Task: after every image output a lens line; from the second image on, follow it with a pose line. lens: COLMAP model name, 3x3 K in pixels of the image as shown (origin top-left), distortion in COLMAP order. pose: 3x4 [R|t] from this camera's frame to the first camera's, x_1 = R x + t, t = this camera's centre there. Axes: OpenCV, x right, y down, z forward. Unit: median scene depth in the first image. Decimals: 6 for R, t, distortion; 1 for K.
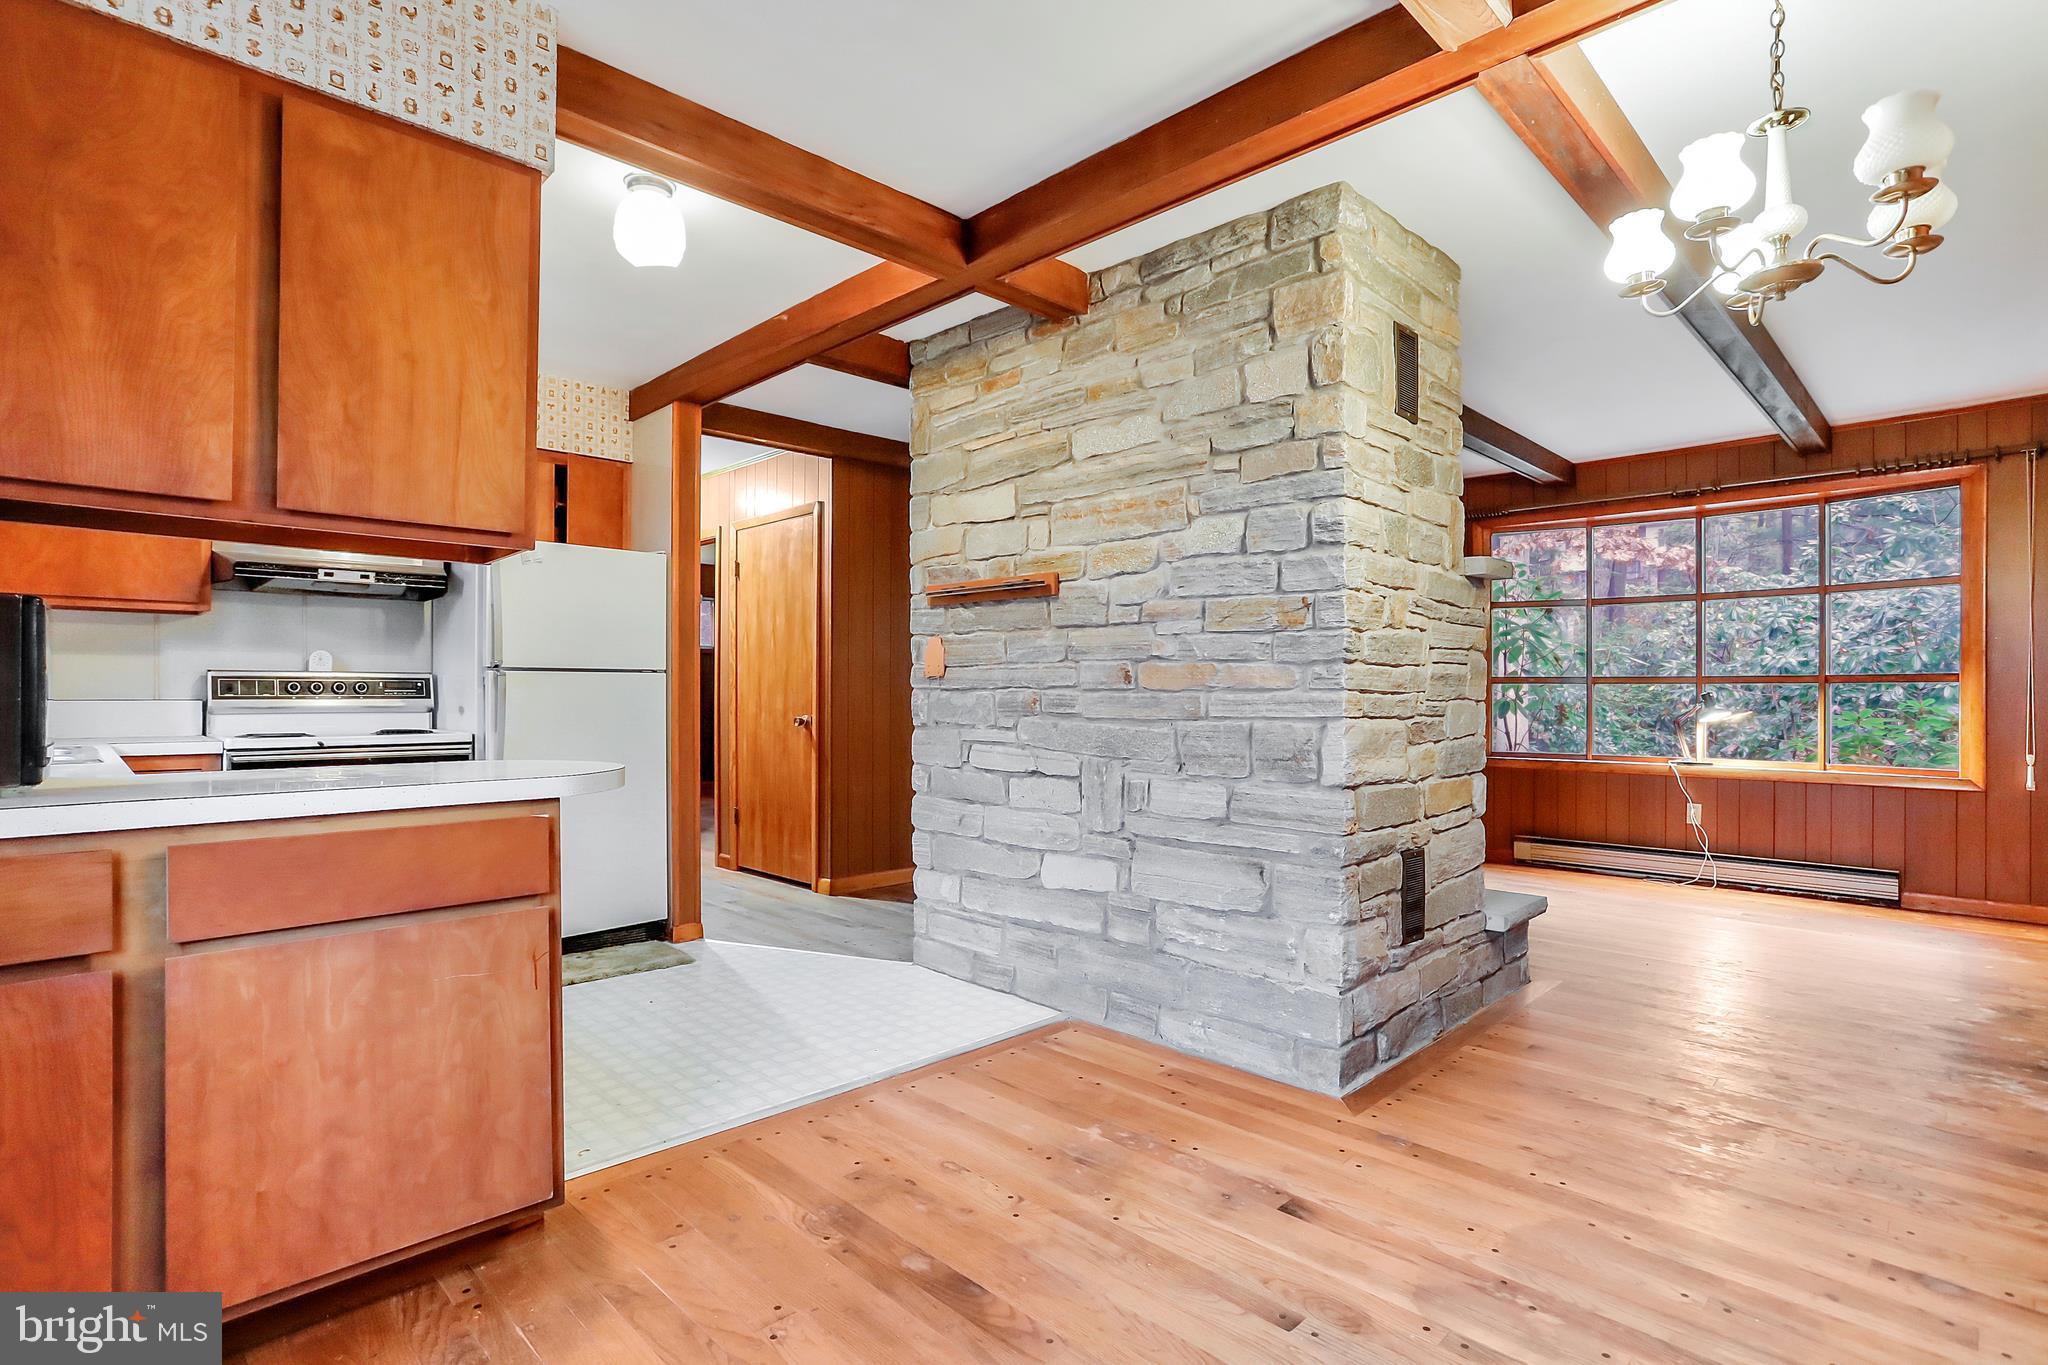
lens RADIAL K [[1001.3, 0, 1018.4], [0, 1001.3, 680.0], [0, 0, 1]] dist [-0.060429, 0.022574]
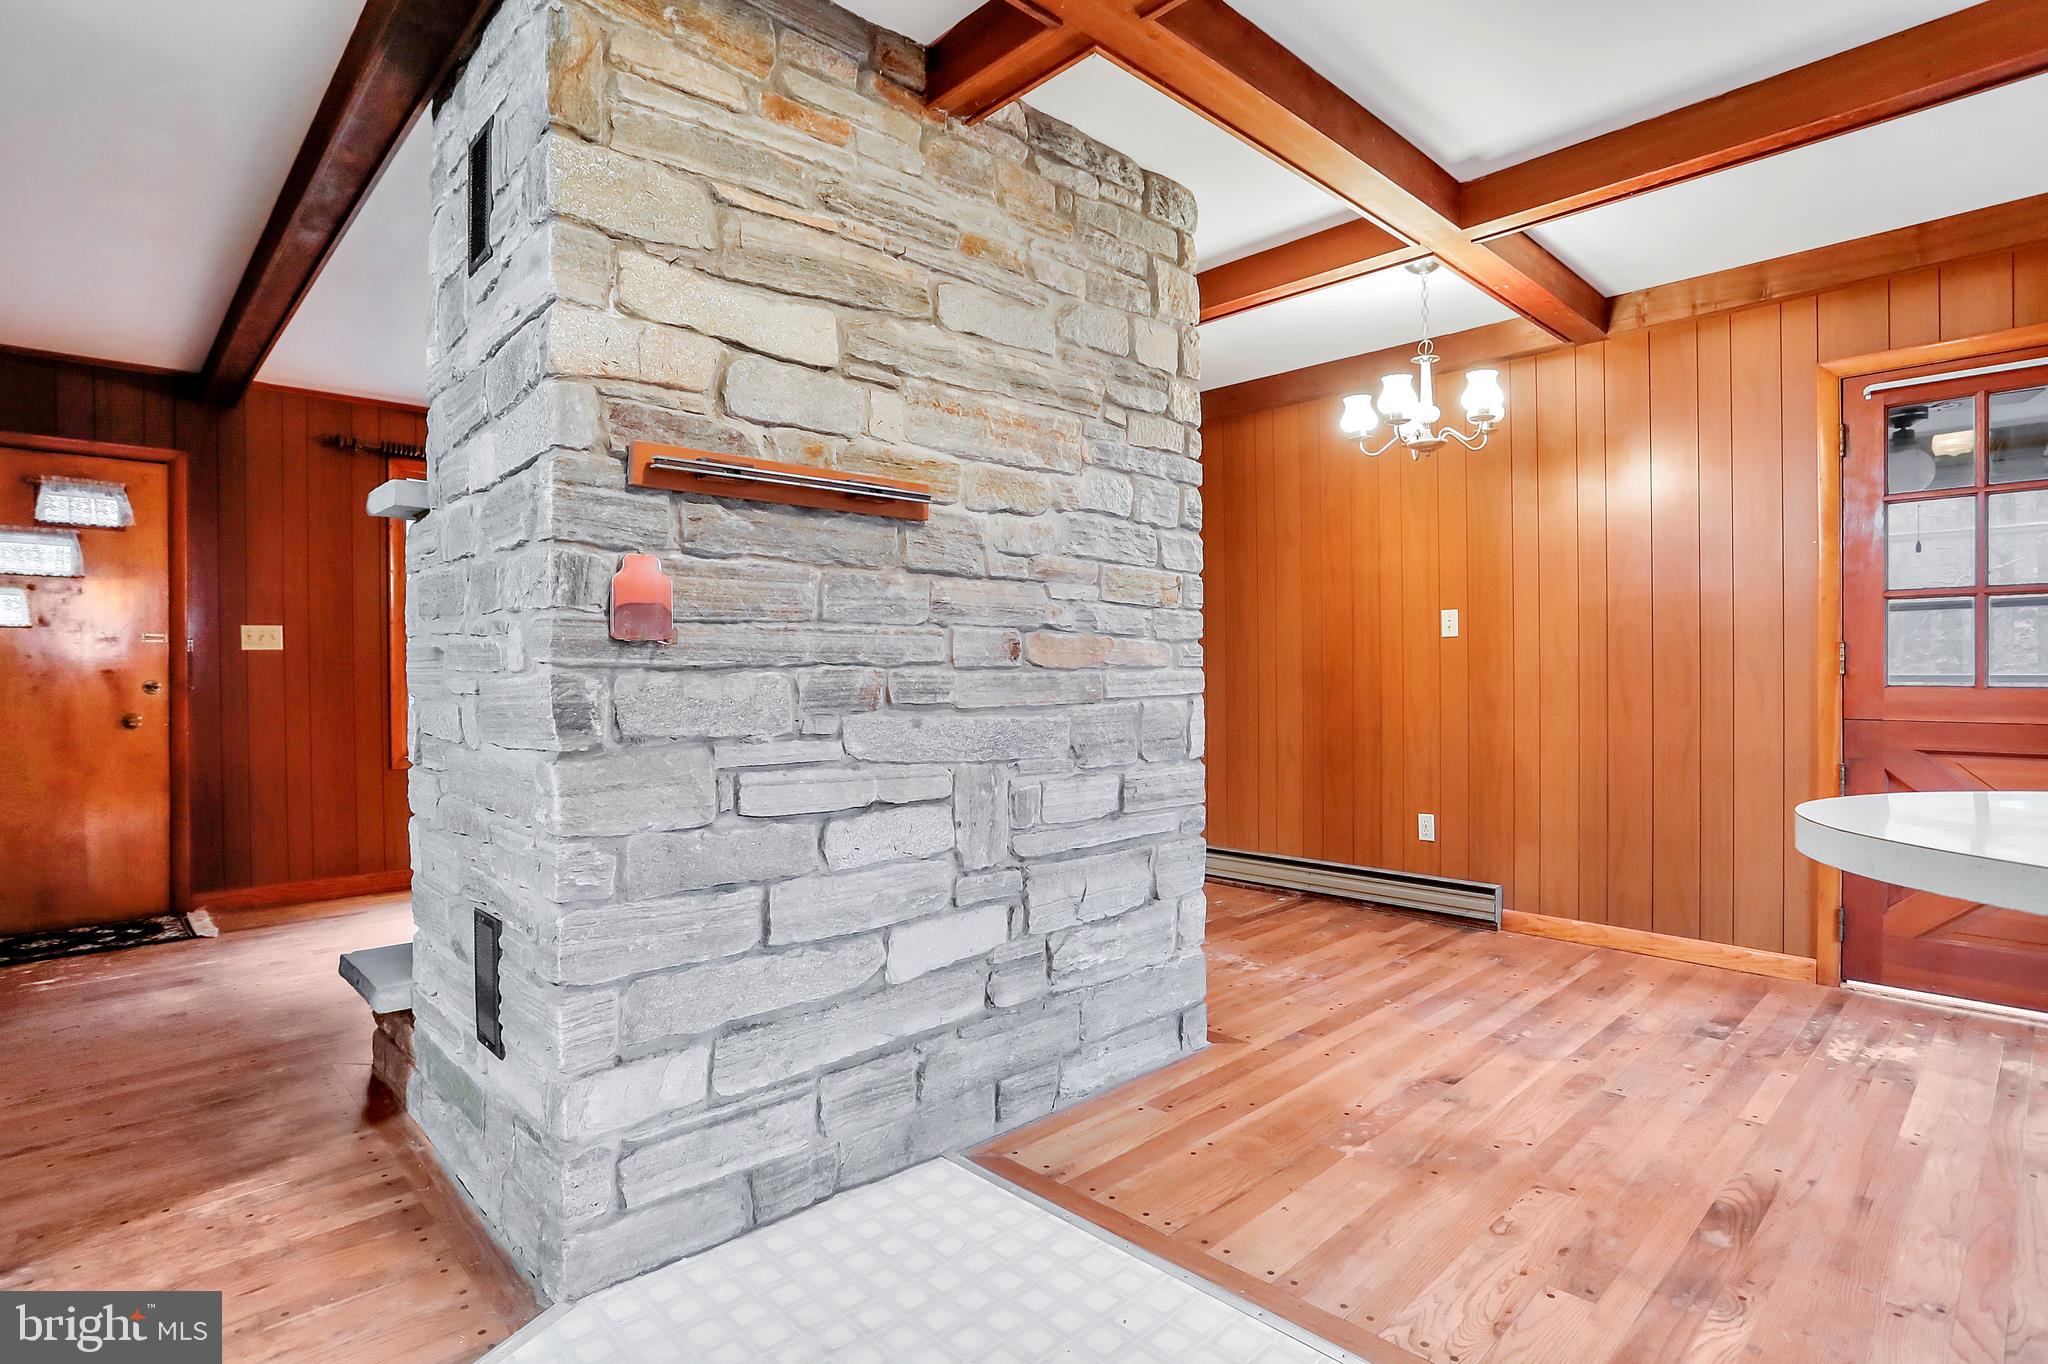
lens RADIAL K [[1002.7, 0, 1024.0], [0, 1002.7, 682.0], [0, 0, 1]] dist [-0.062428, 0.023918]
pose [[0.037675, -0.006454, 0.999269, -0.647450], [0.001066, 0.999979, 0.006419, 0.015584], [-0.999289, 0.000824, 0.037681, 0.978280]]
